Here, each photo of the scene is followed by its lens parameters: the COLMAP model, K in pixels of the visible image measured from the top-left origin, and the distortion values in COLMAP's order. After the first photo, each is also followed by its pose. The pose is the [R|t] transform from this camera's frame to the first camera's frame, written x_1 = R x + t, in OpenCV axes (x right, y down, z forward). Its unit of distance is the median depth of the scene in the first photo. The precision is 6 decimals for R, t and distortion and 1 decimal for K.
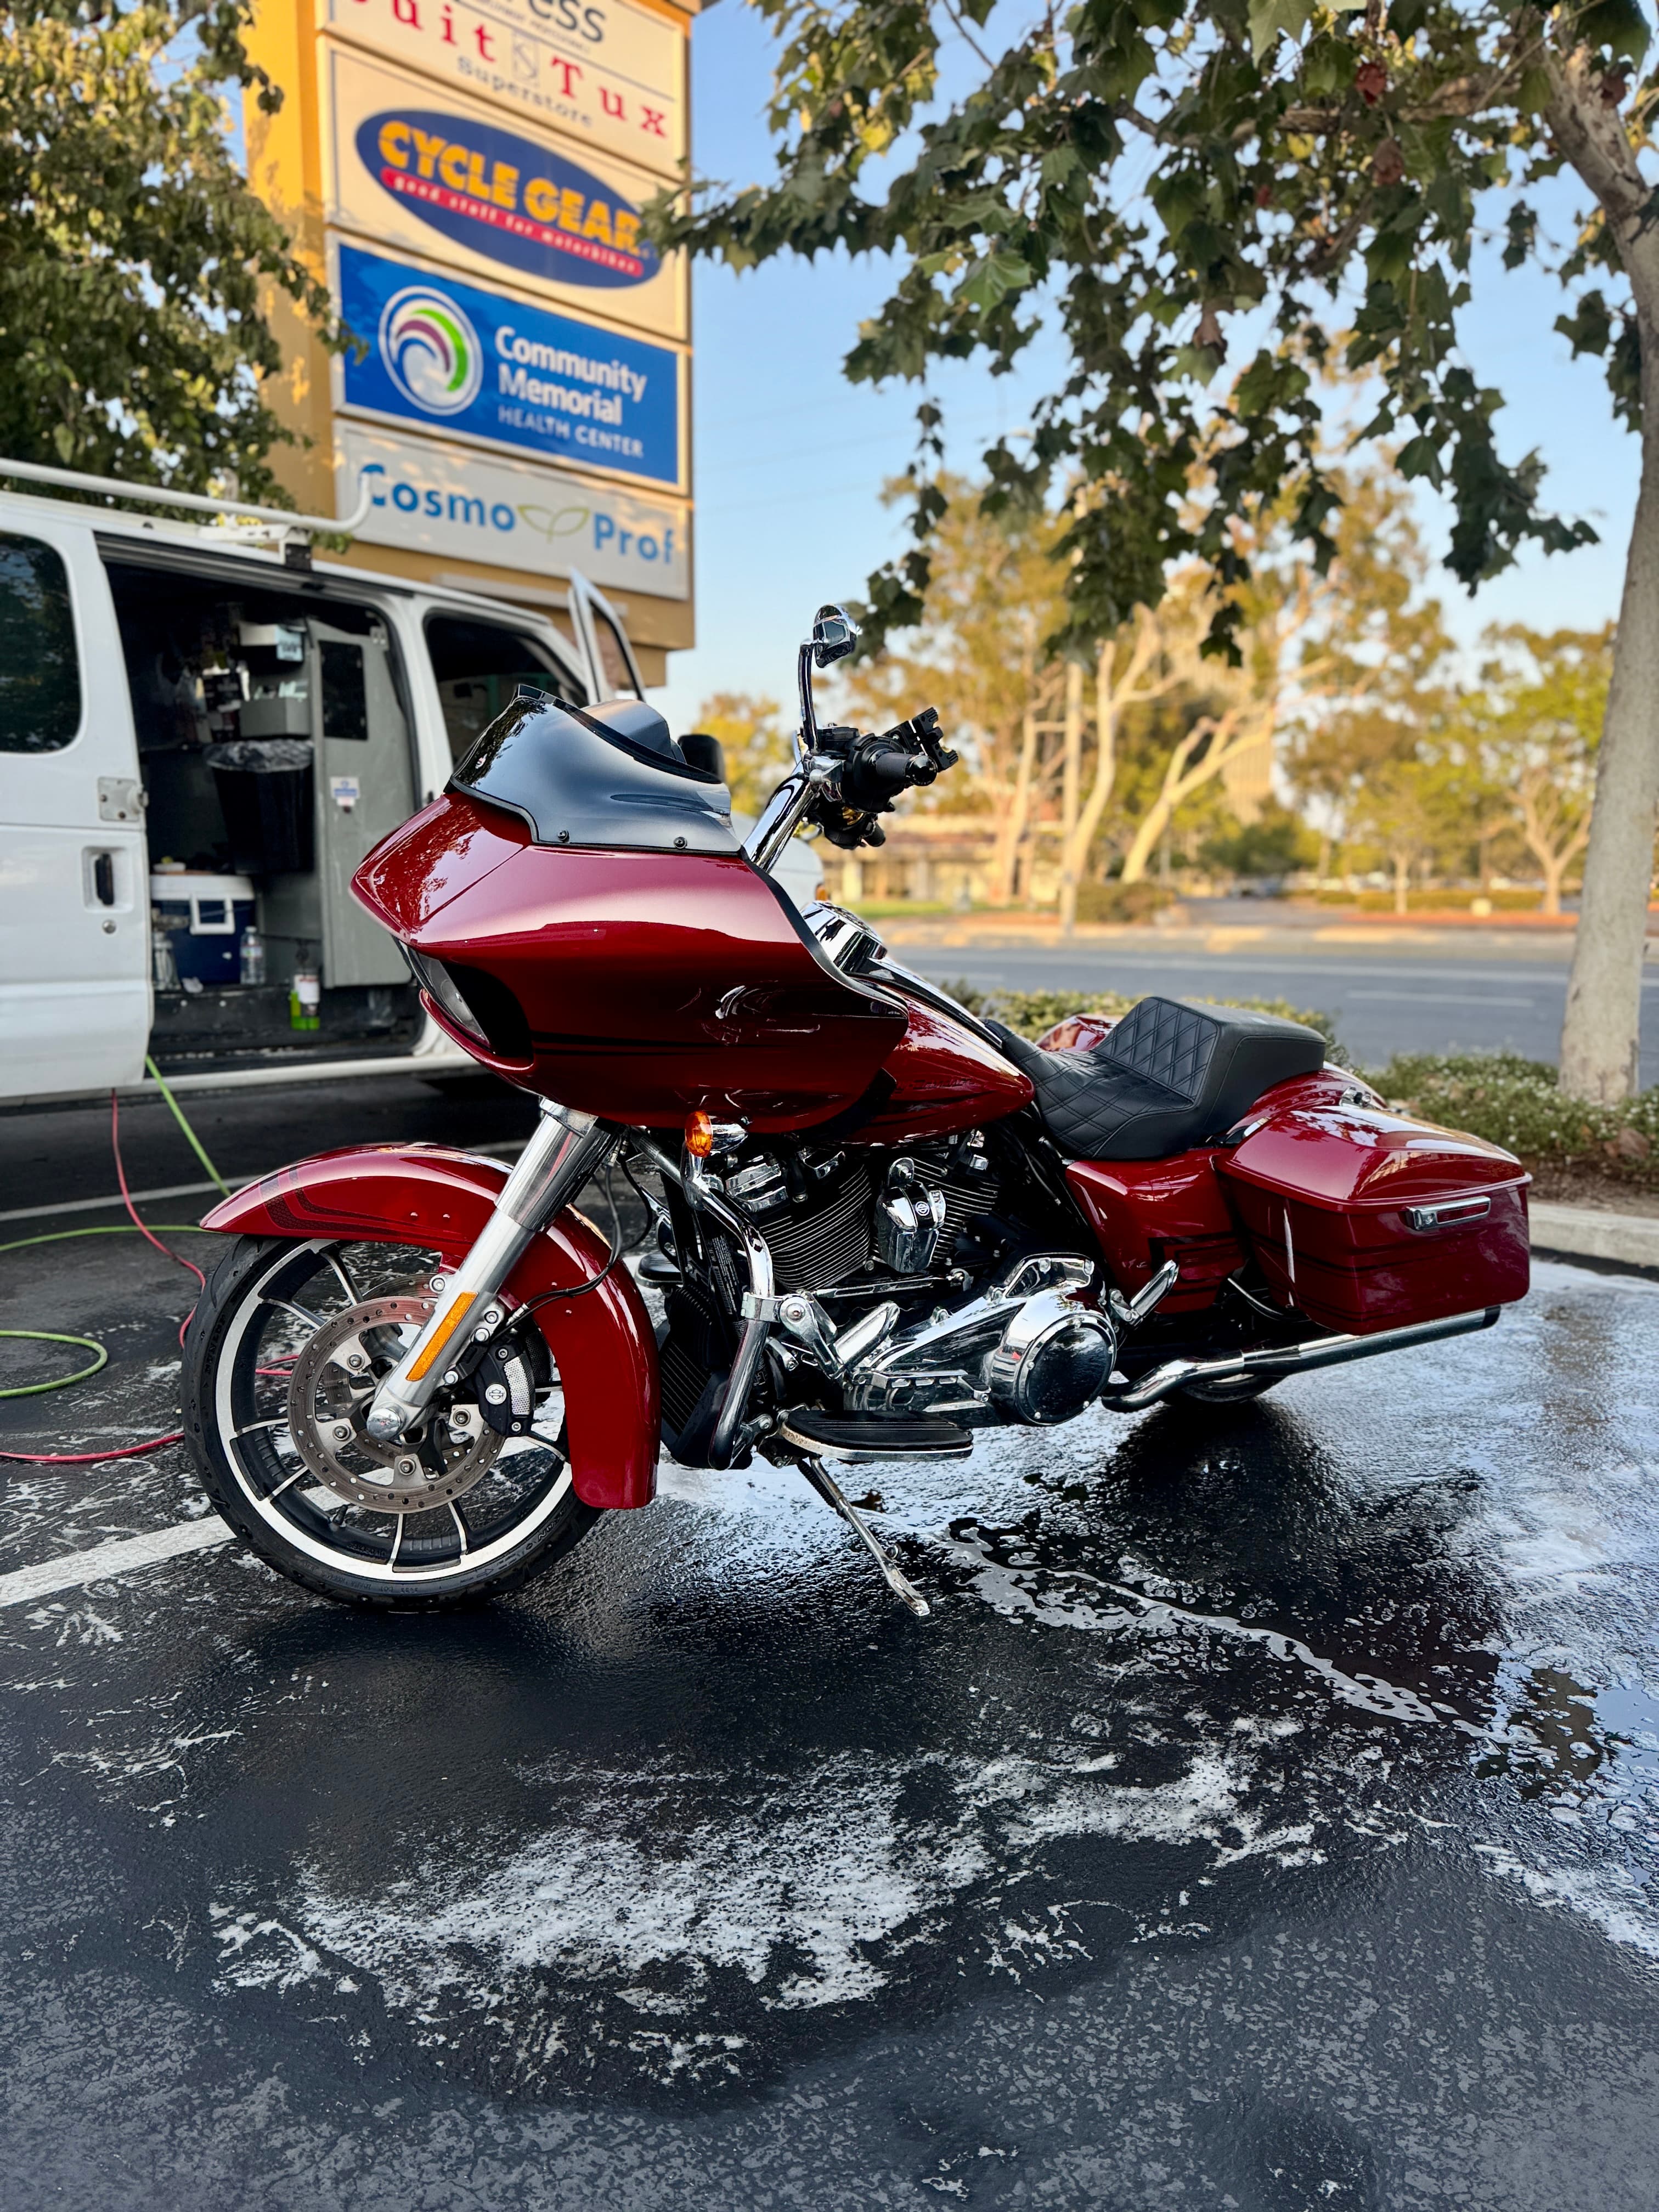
lens RADIAL K [[1655.6, 0, 833.4], [0, 1655.6, 1073.8], [0, 0, 1]] dist [0.009065, 0.000016]
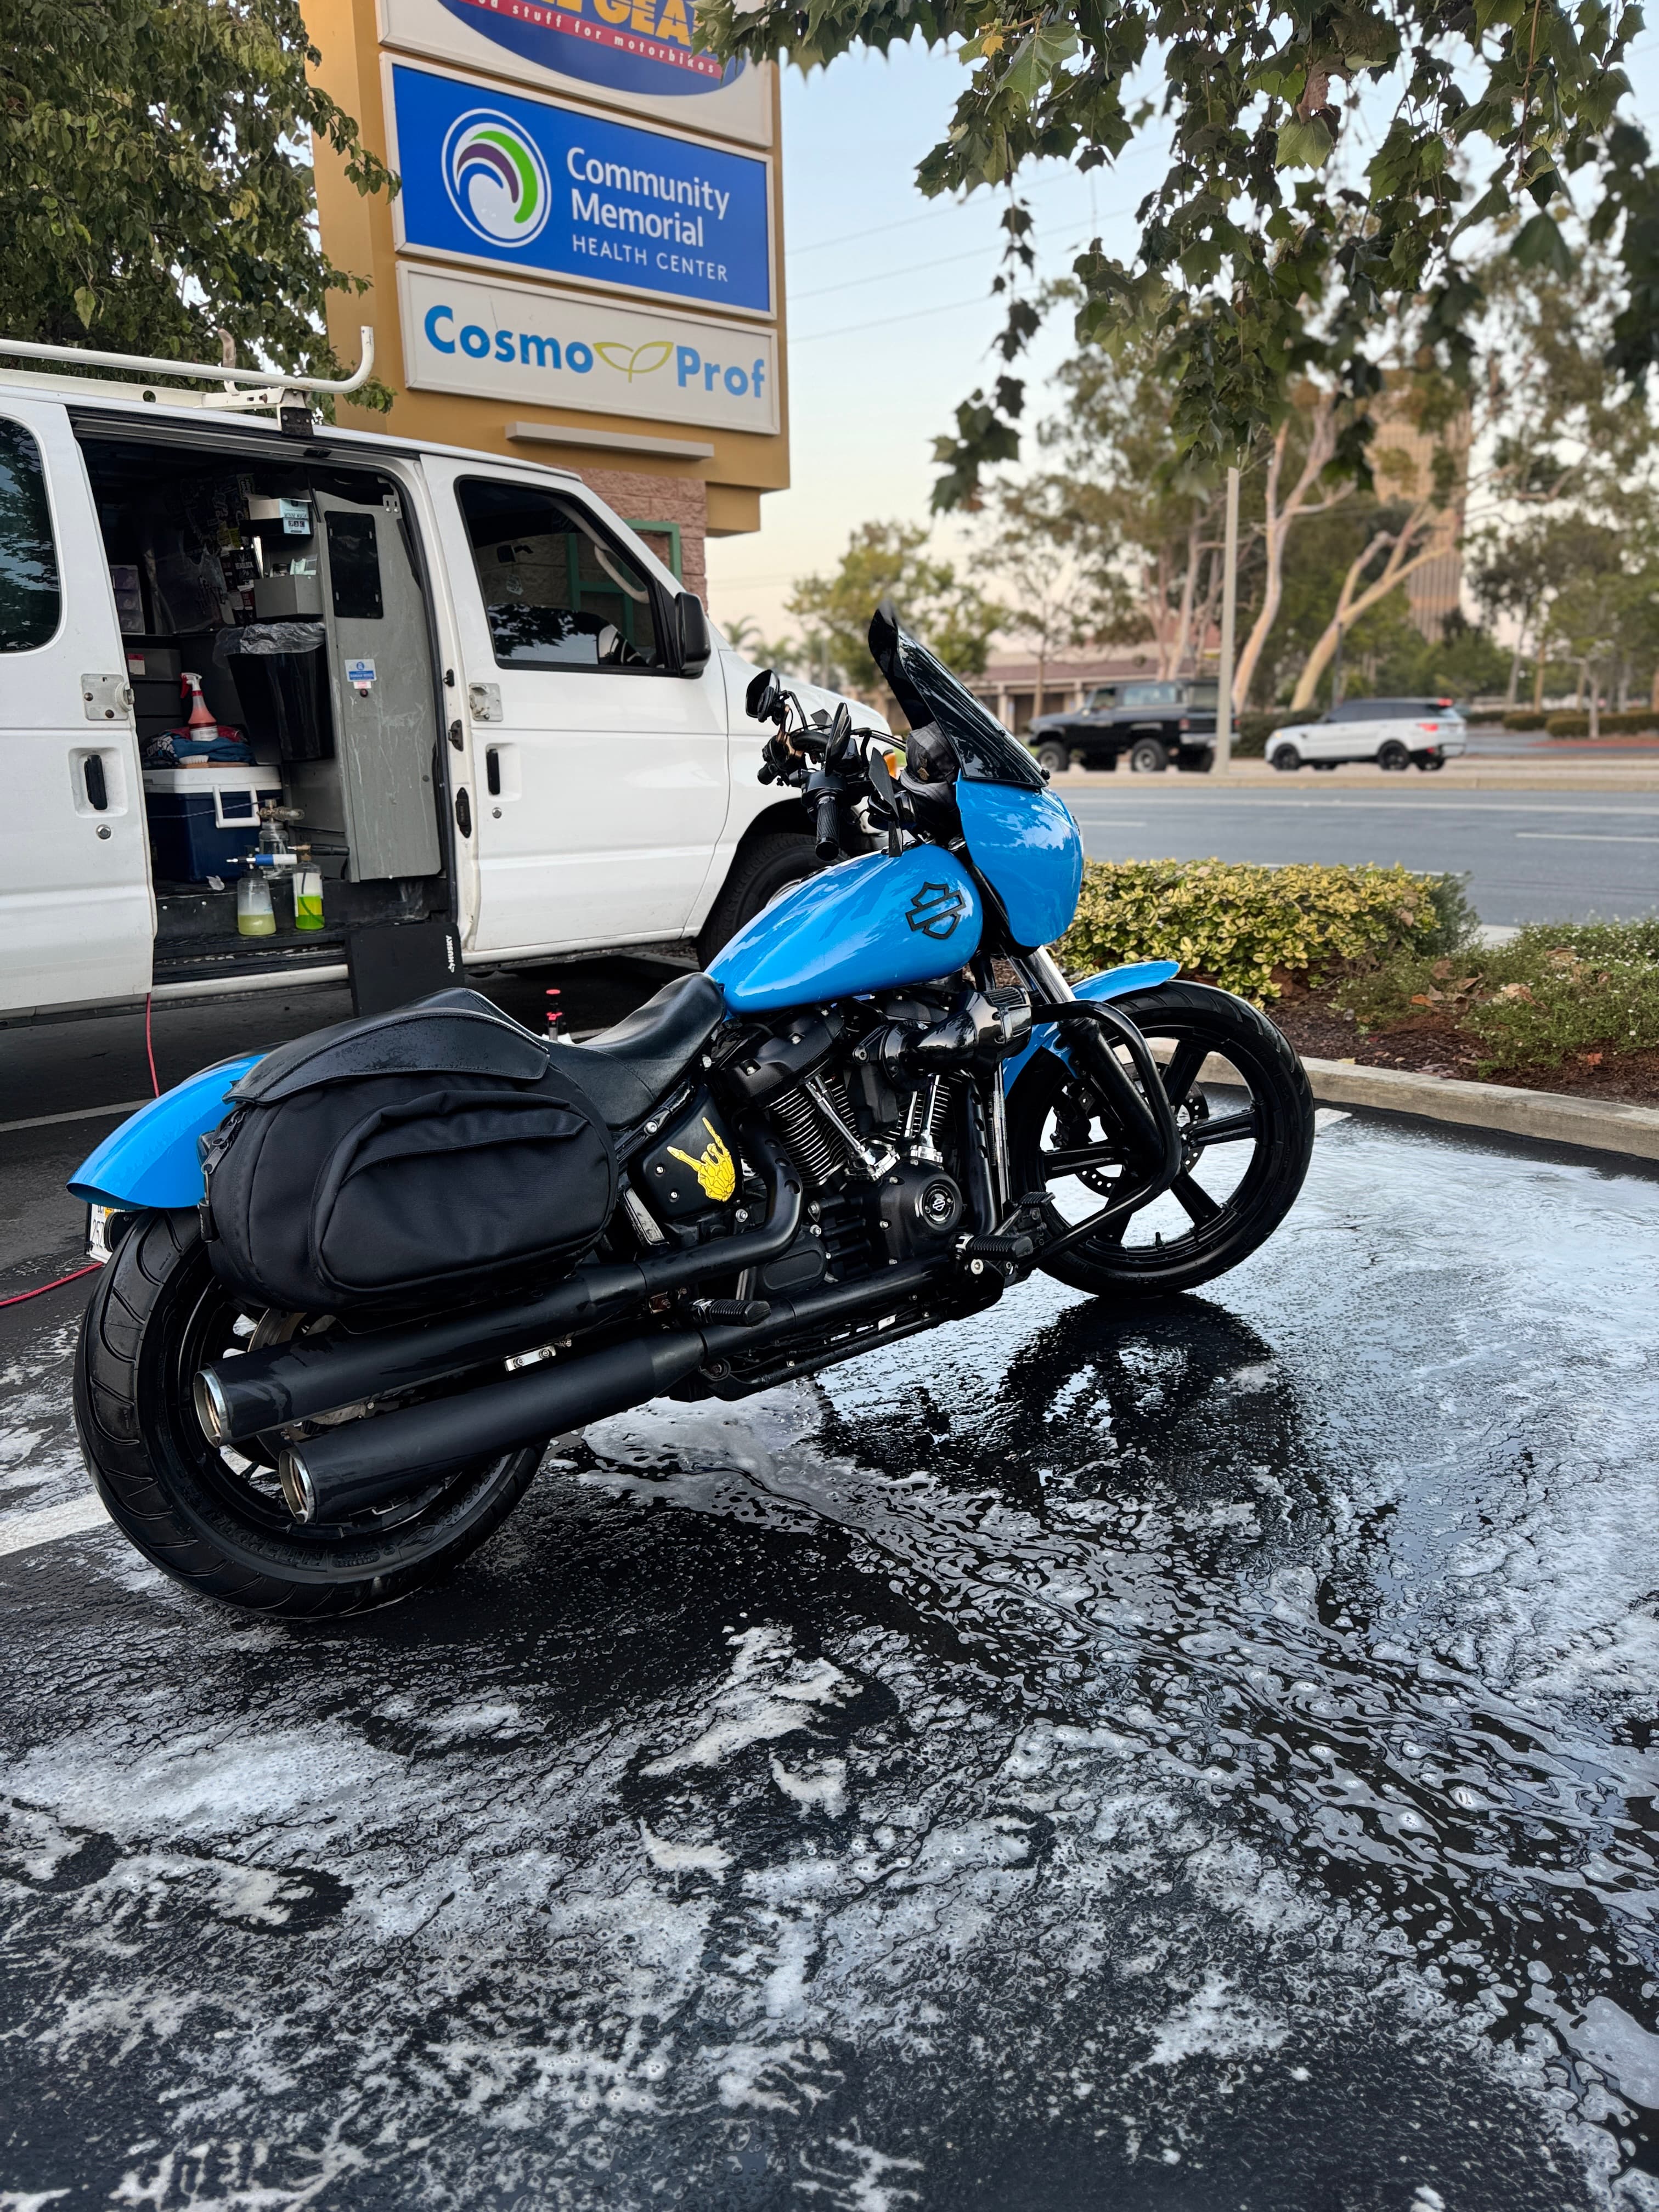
lens RADIAL K [[1655.6, 0, 833.4], [0, 1655.6, 1073.8], [0, 0, 1]] dist [0.009065, 0.000016]
pose [[0.994787, -0.005210, -0.101845, 0.046964], [0.015020, 0.995288, 0.095790, -0.019828], [0.100866, -0.096820, 0.990178, 0.042944]]
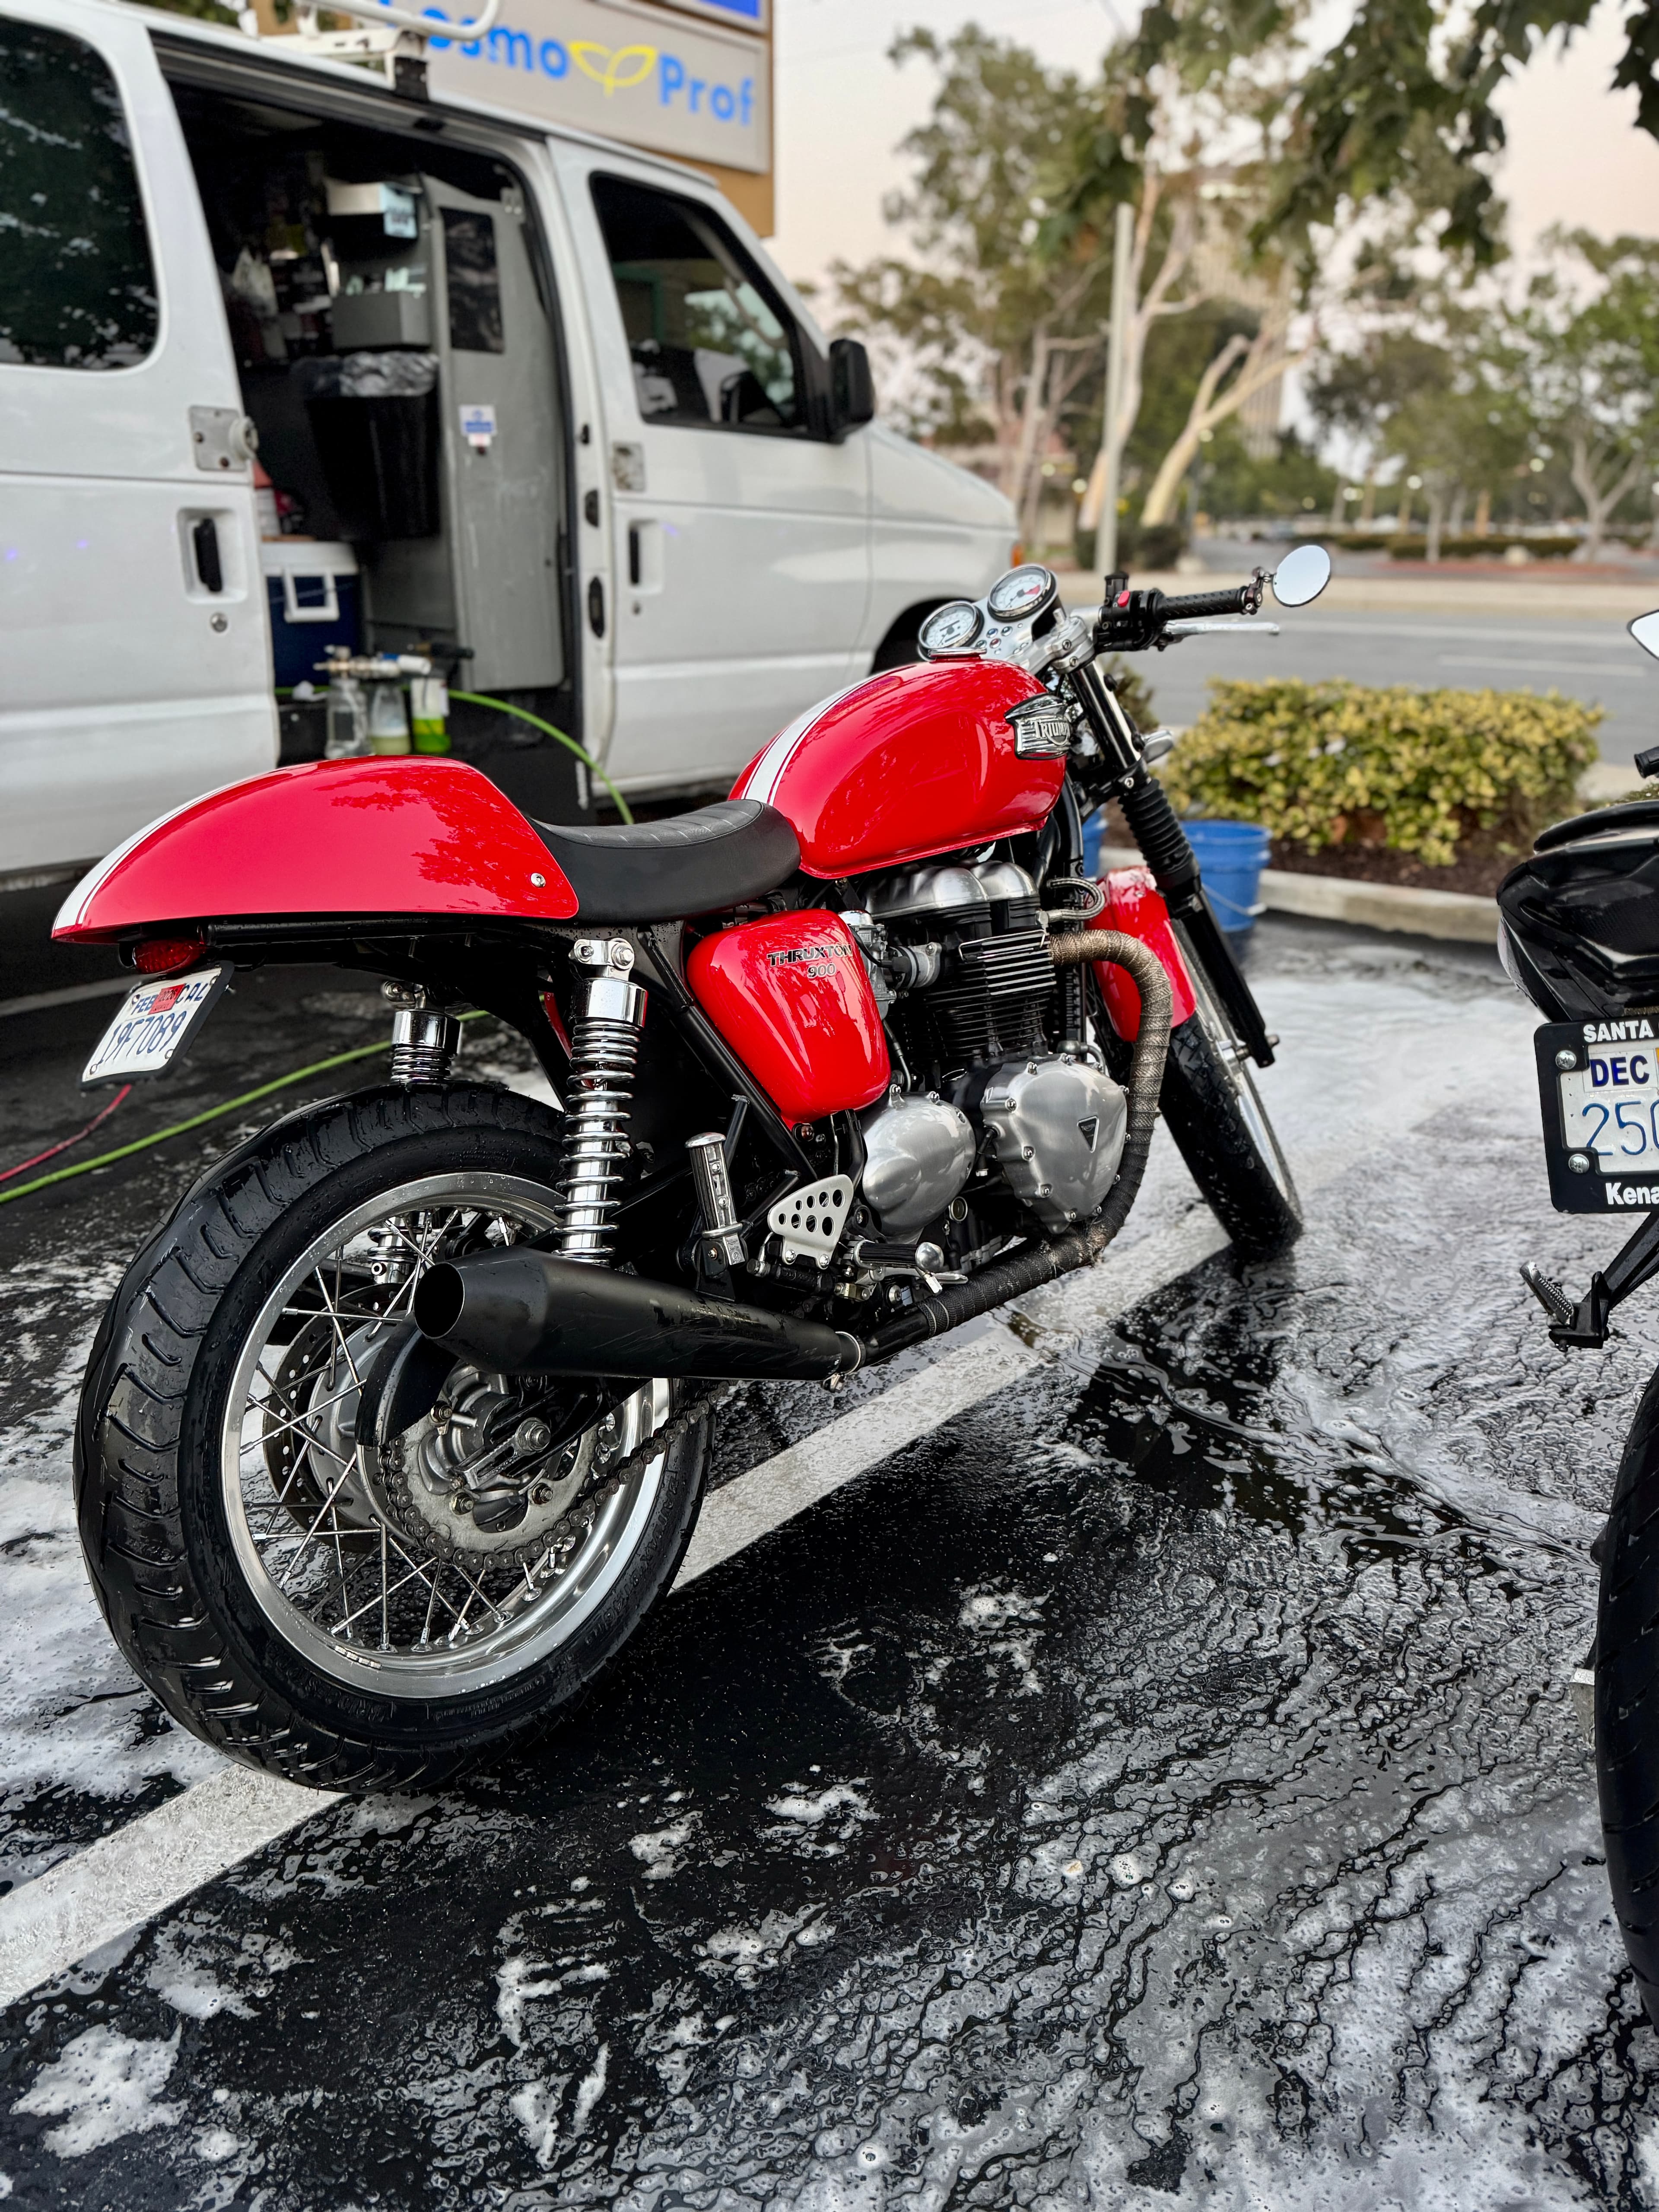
lens RADIAL K [[1658.6, 0, 829.5], [0, 1658.6, 1106.0], [0, 0, 1]] dist [-0.011254, 0.004775]
pose [[0.999753, -0.007443, 0.020957, -0.103090], [0.002611, 0.975101, 0.221746, -0.023474], [-0.022086, -0.221637, 0.974879, 0.129591]]
